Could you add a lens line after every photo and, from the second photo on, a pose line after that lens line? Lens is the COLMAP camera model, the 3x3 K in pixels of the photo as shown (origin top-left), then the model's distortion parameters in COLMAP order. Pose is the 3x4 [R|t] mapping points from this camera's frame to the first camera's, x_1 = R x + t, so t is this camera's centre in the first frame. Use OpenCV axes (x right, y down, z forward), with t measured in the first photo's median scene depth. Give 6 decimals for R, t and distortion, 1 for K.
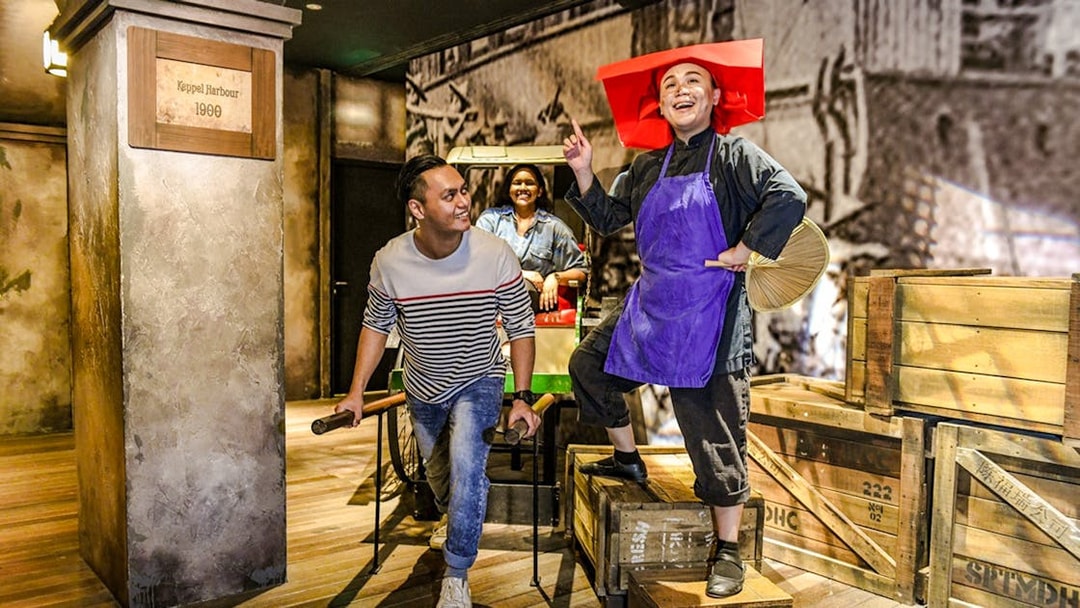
lens RADIAL K [[857.7, 0, 540.3], [0, 857.7, 306.7], [0, 0, 1]] dist [-0.012034, 0.000247]
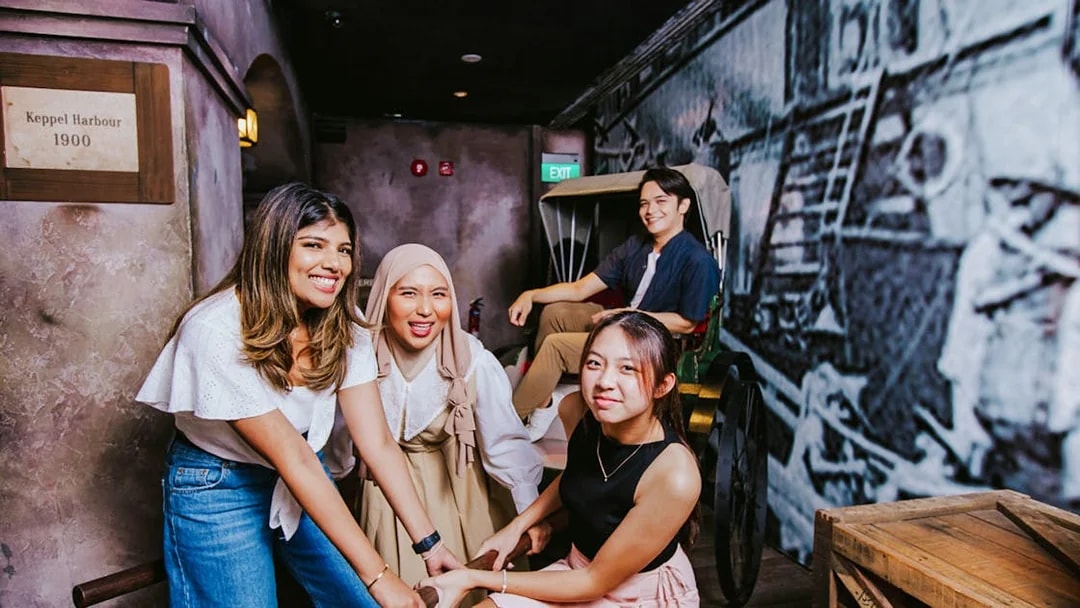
lens RADIAL K [[618.9, 0, 527.1], [0, 618.9, 325.2], [0, 0, 1]] dist [-0.008145, 0.000186]
pose [[0.904482, 0.009005, -0.426418, 0.128608], [-0.000468, 0.999797, 0.020120, -0.040089], [0.426512, -0.017999, 0.904303, 0.351661]]
